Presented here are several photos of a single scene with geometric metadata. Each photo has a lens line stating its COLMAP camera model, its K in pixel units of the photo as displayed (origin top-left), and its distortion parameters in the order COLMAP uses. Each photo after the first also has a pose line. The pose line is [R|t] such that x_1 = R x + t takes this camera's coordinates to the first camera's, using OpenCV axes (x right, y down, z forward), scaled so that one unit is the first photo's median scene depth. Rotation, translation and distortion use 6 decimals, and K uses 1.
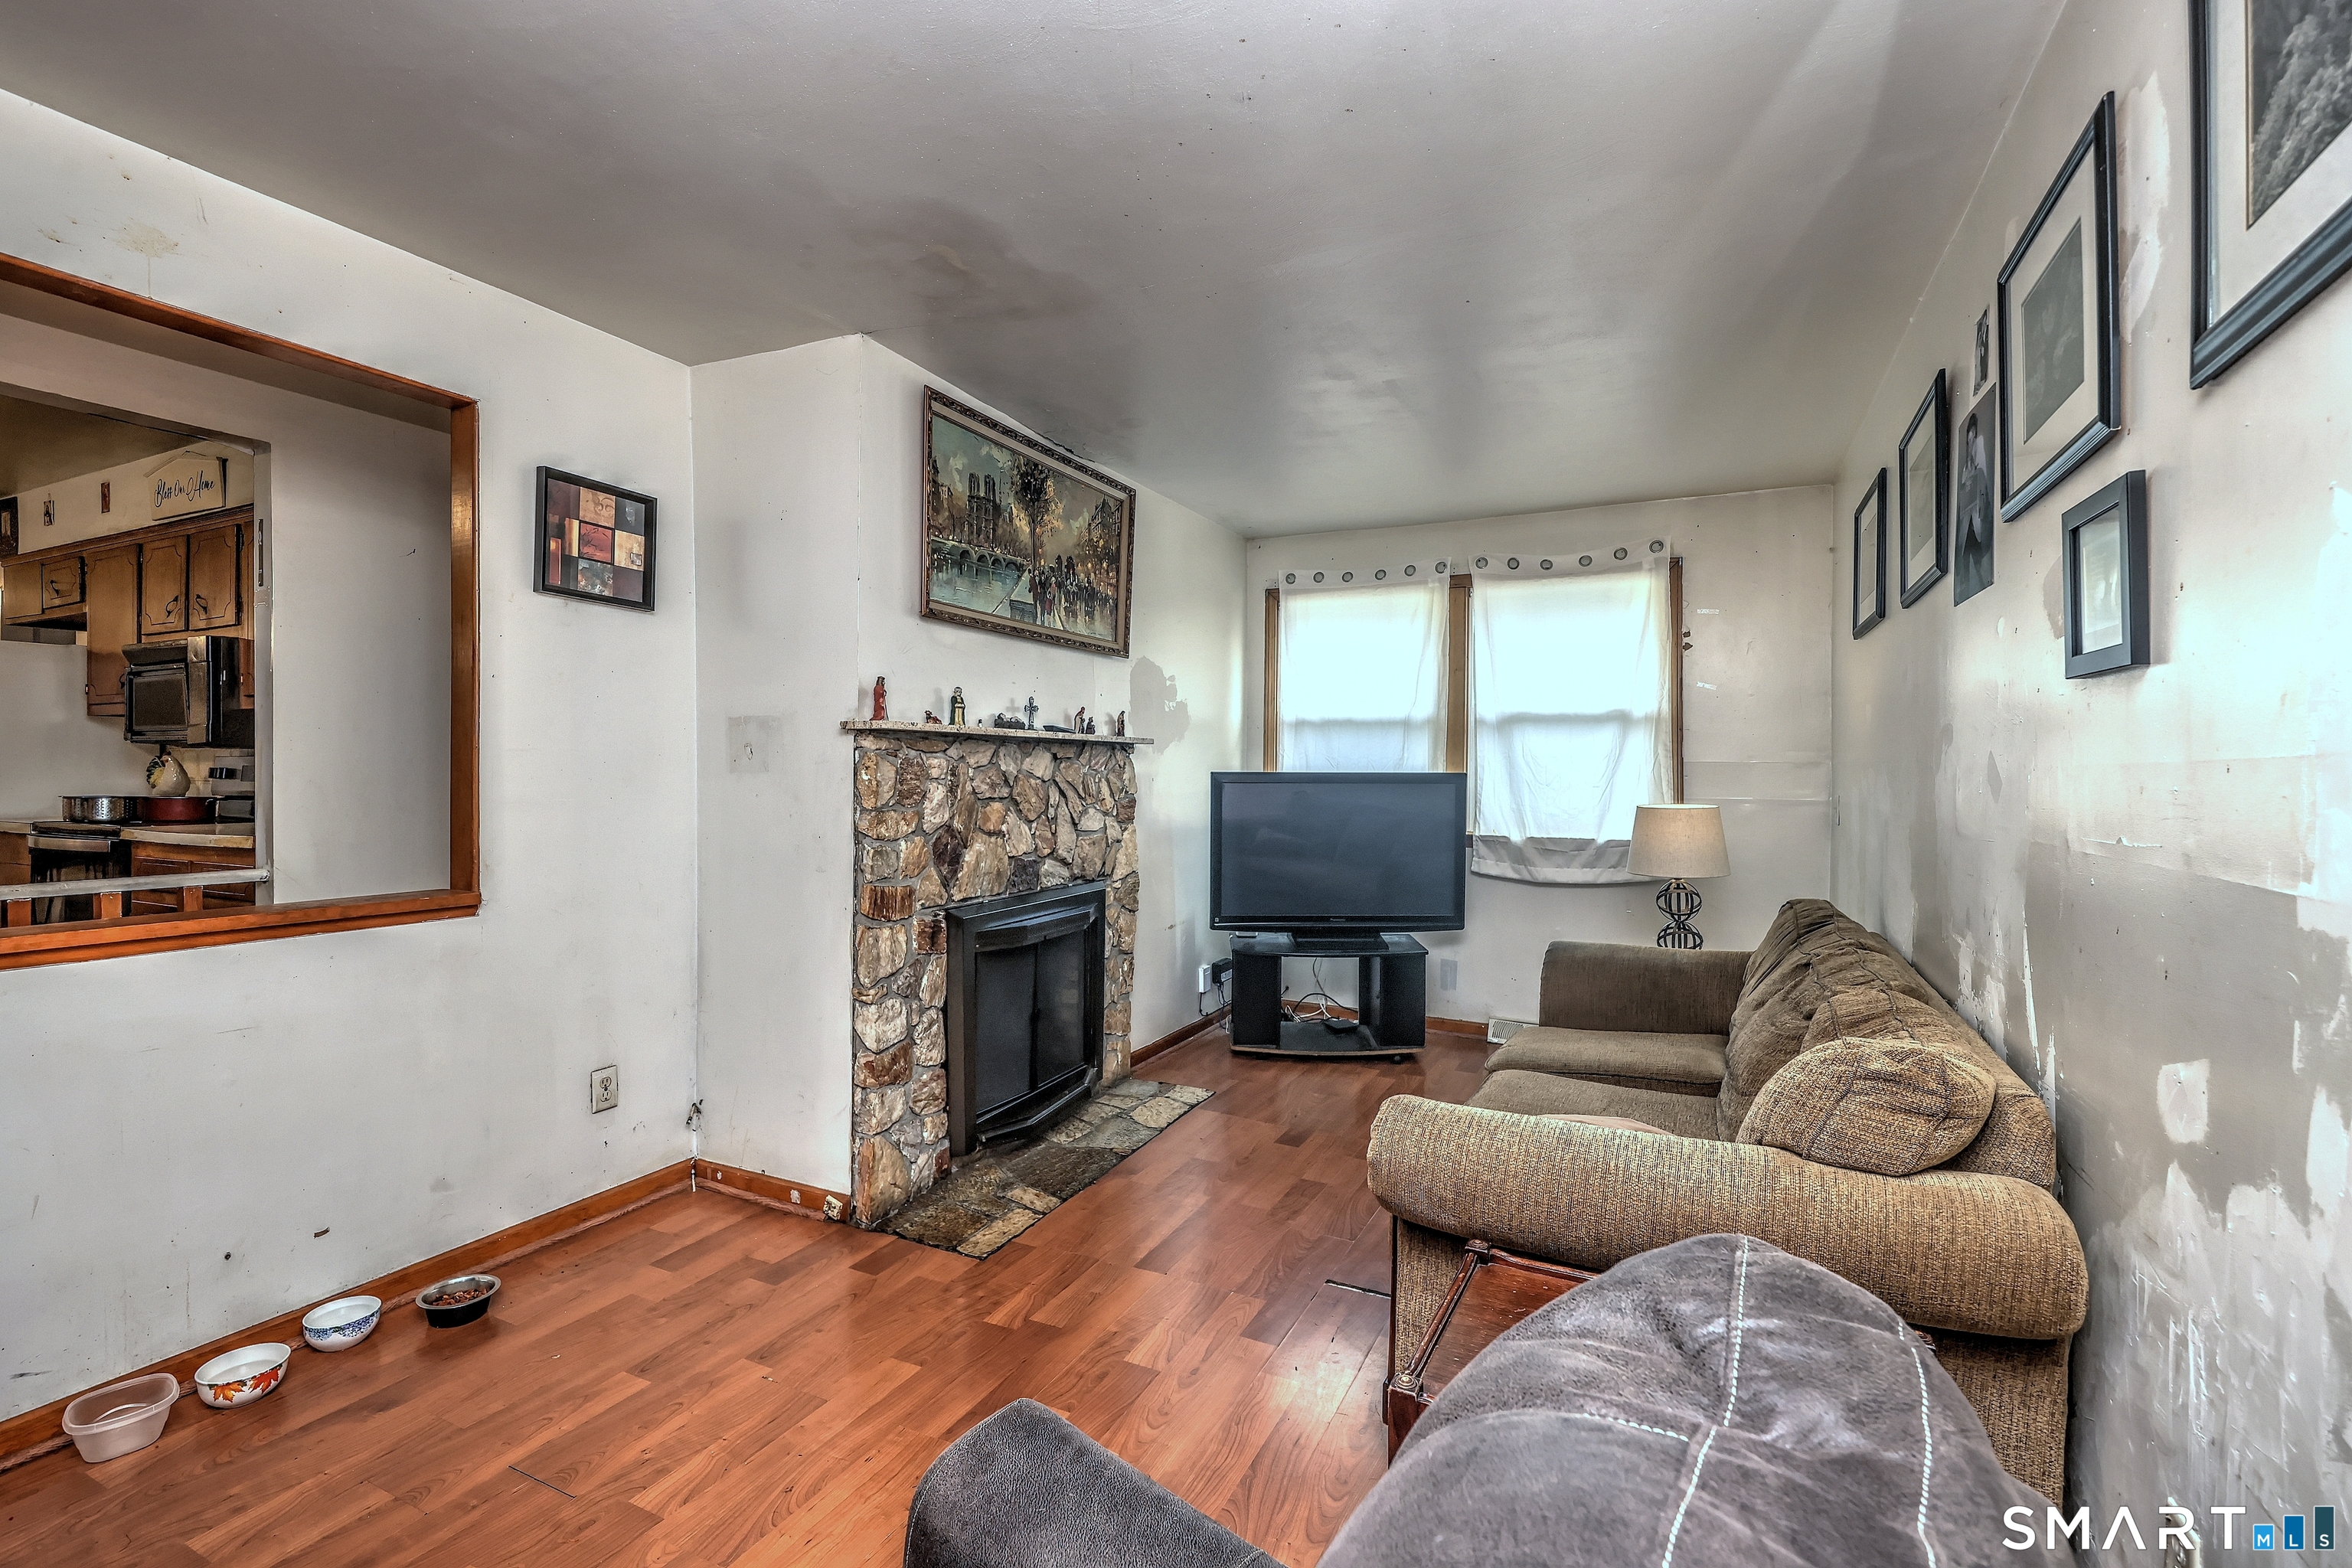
lens RADIAL K [[1043.0, 0, 1174.7], [0, 1043.0, 781.0], [0, 0, 1]] dist [0.015149, -0.000139]
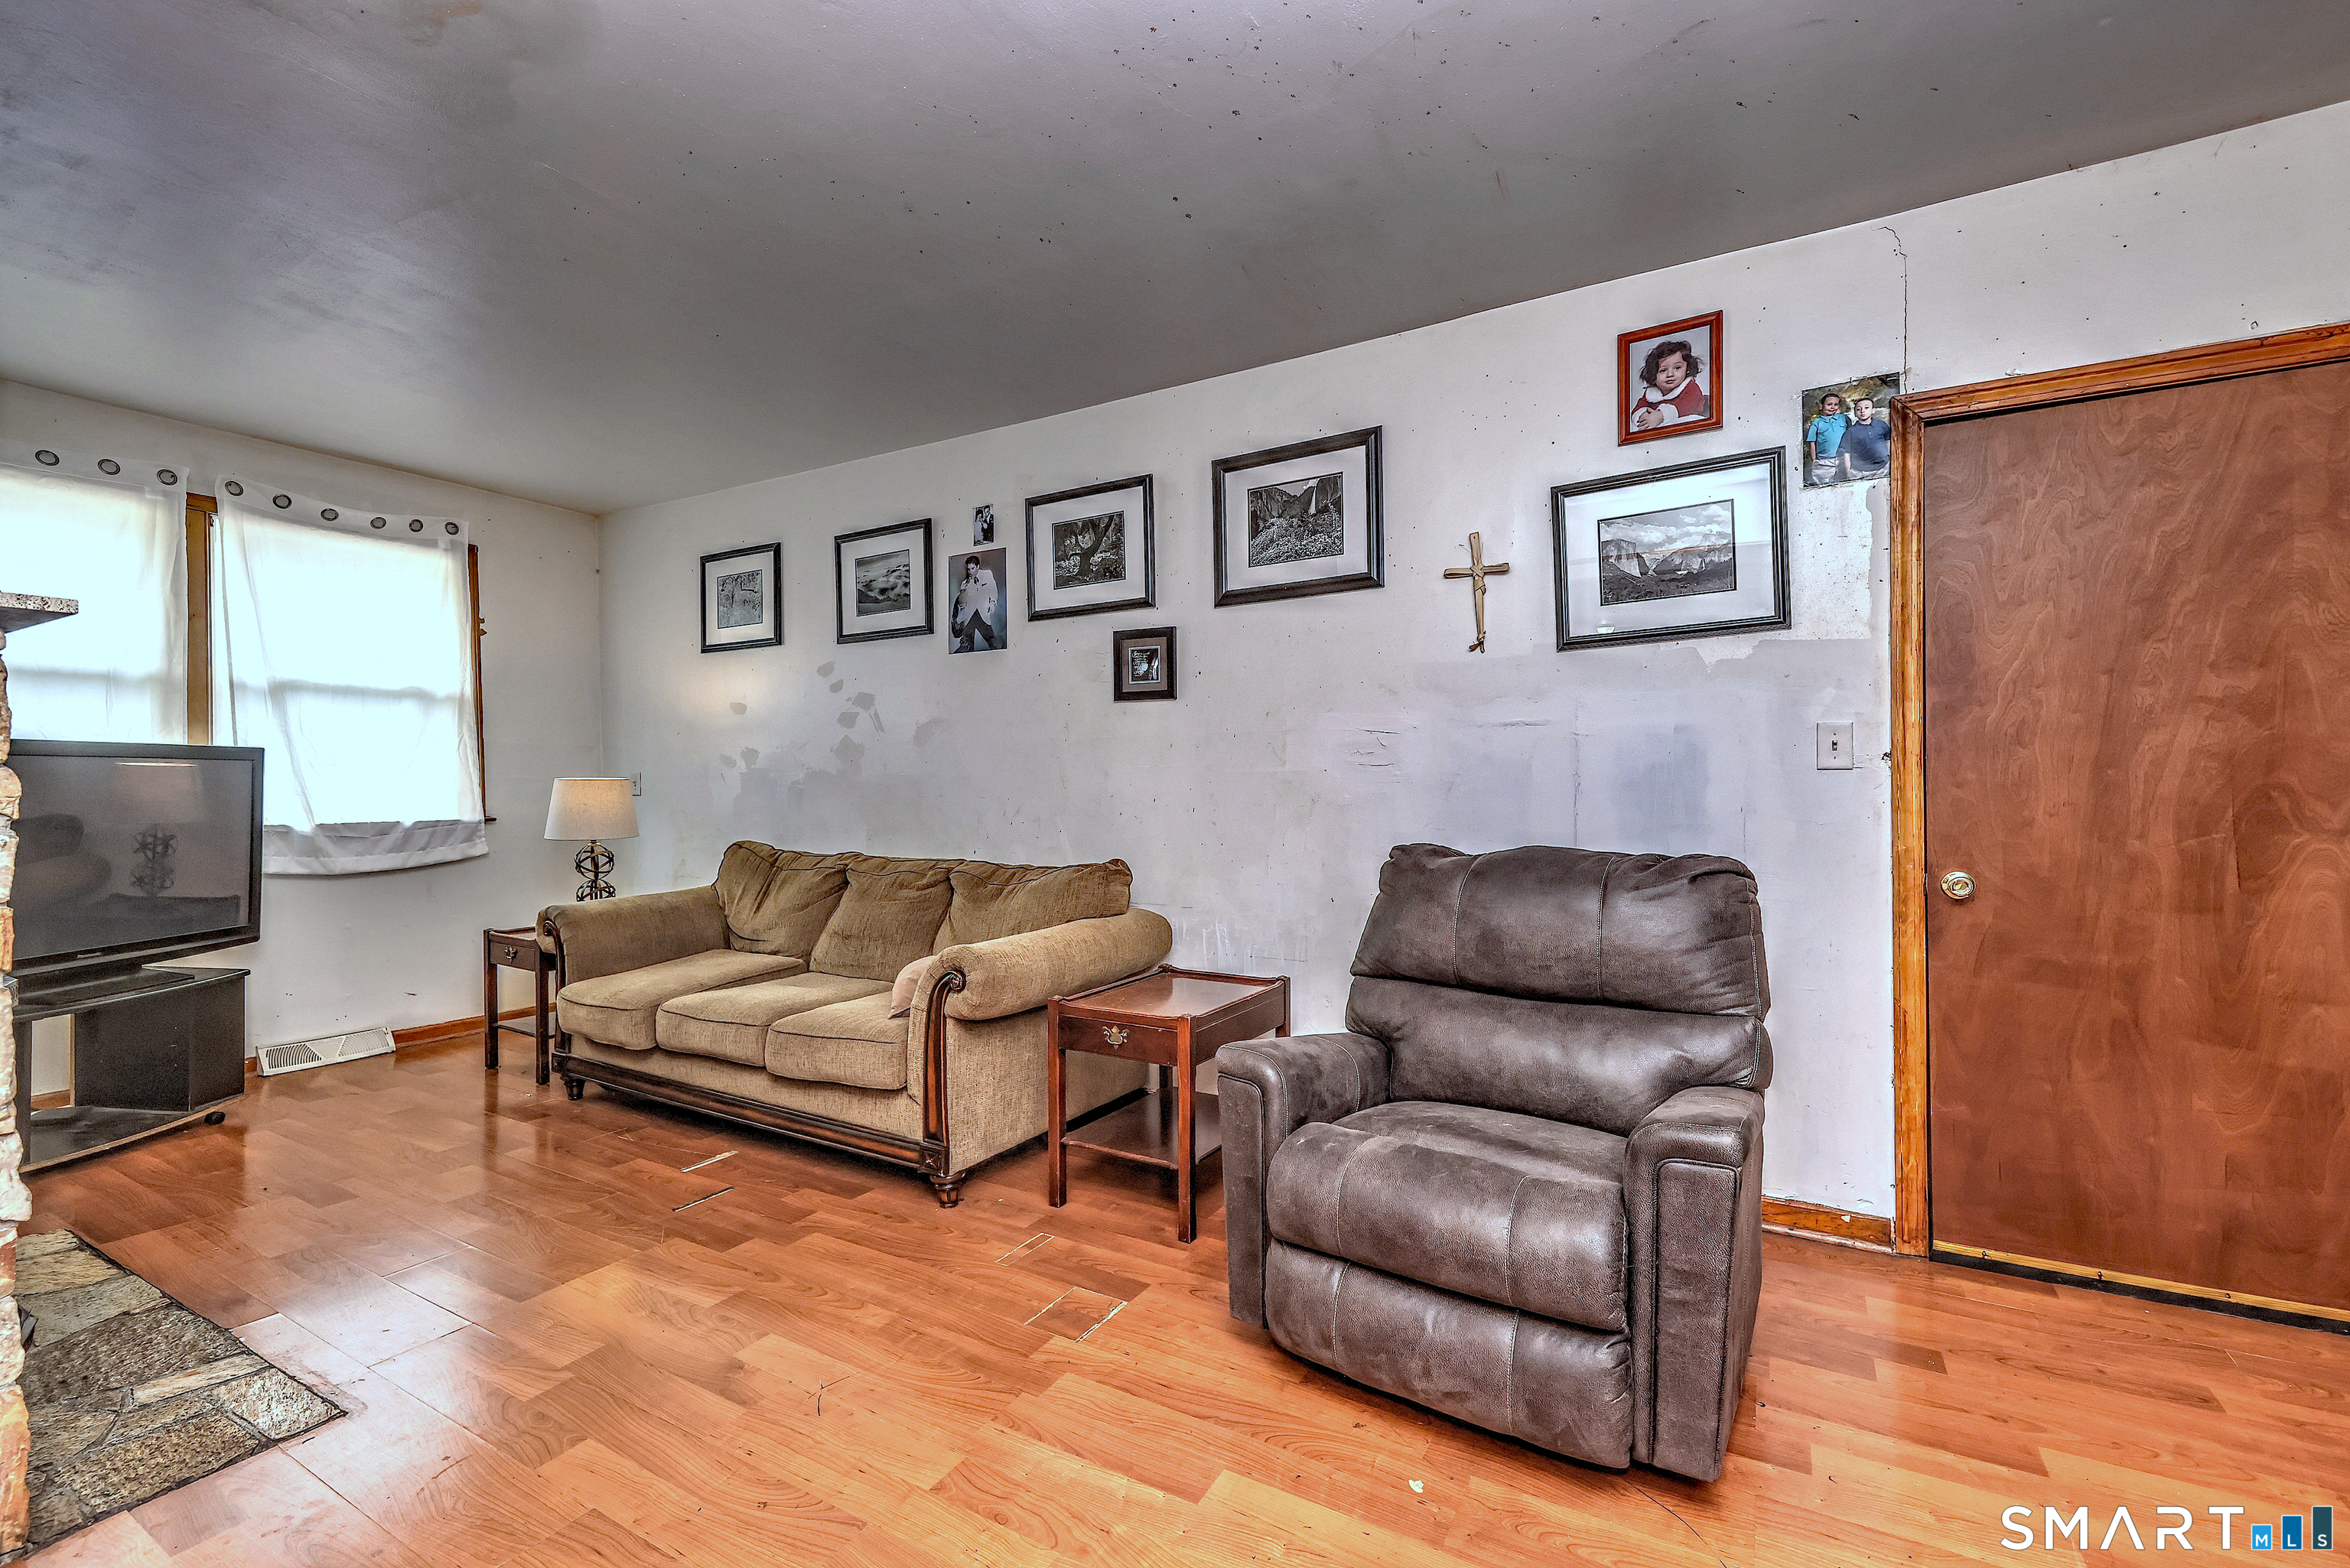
lens RADIAL K [[1042.1, 0, 1166.5], [0, 1042.1, 789.2], [0, 0, 1]] dist [0.015149, -0.000139]
pose [[0.071573, -0.008738, 0.997397, -0.487622], [0.015530, 0.999850, 0.007645, 0.029272], [-0.997314, 0.014943, 0.071698, 0.237371]]
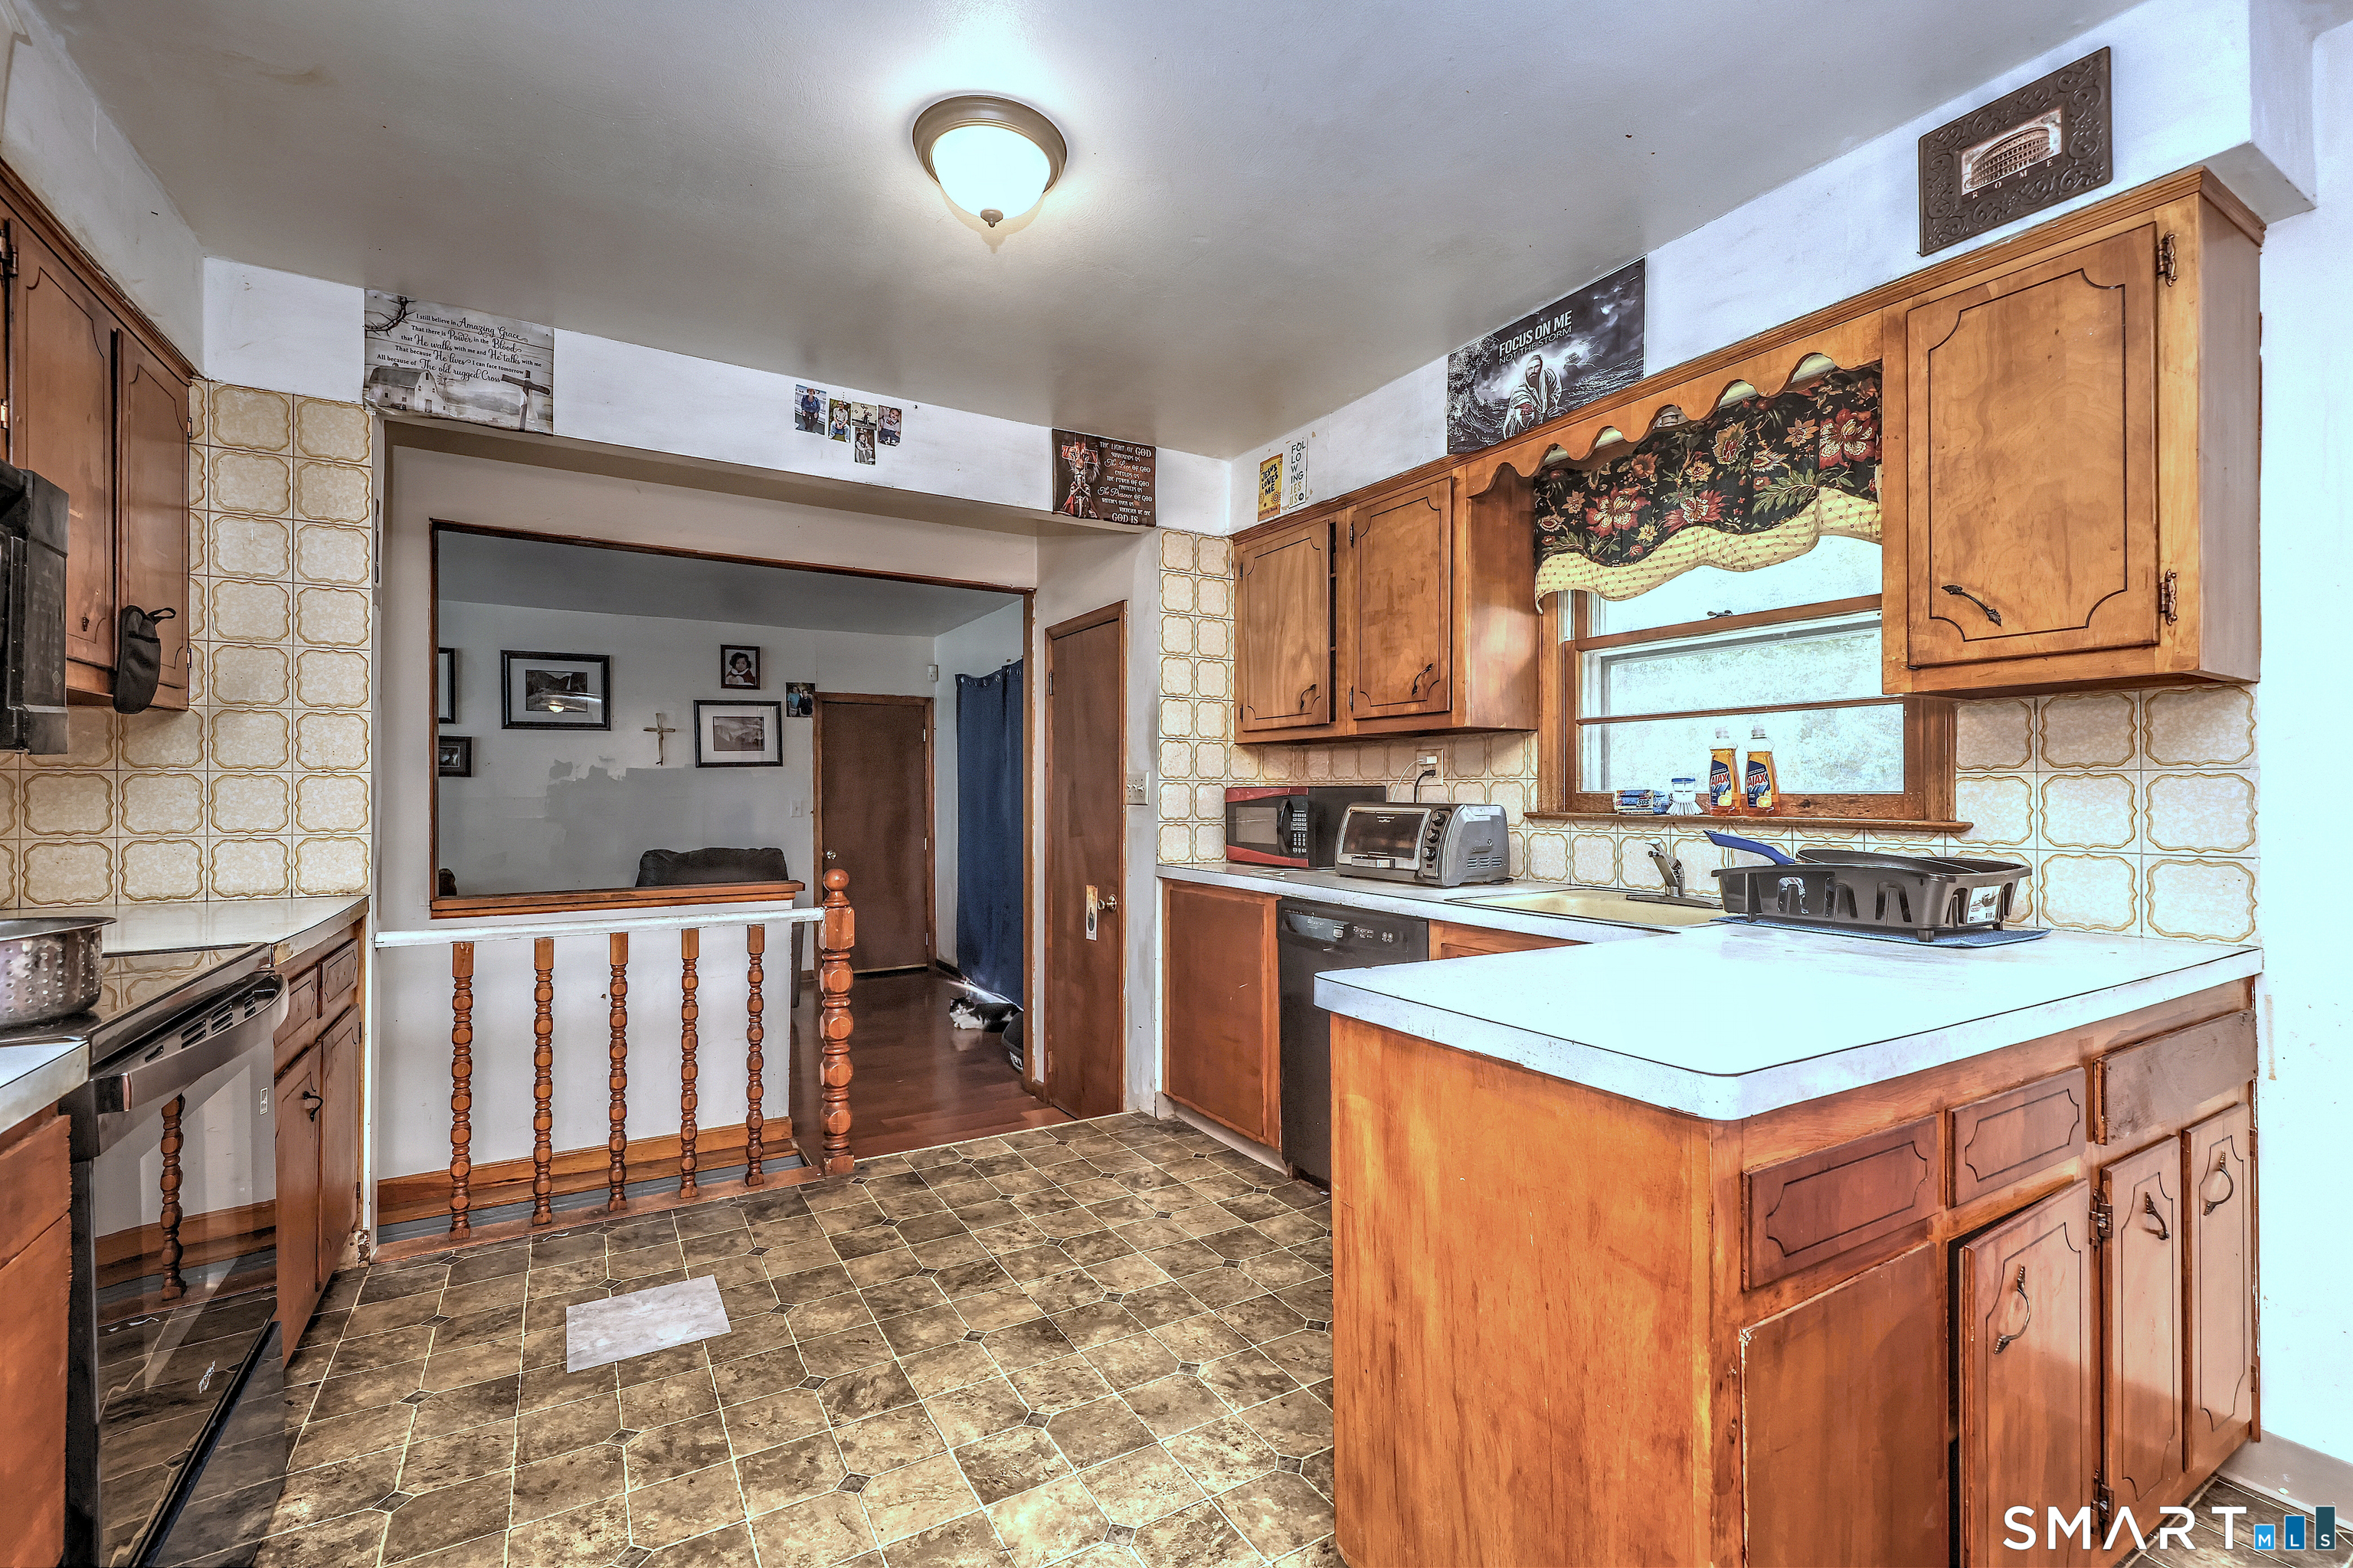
lens RADIAL K [[1043.5, 0, 1179.1], [0, 1043.5, 793.2], [0, 0, 1]] dist [0.015149, -0.000139]
pose [[-0.846324, 0.002139, 0.532664, -1.226159], [0.004020, 0.999989, 0.002371, -0.008272], [-0.532653, 0.004148, -0.846323, 0.940207]]
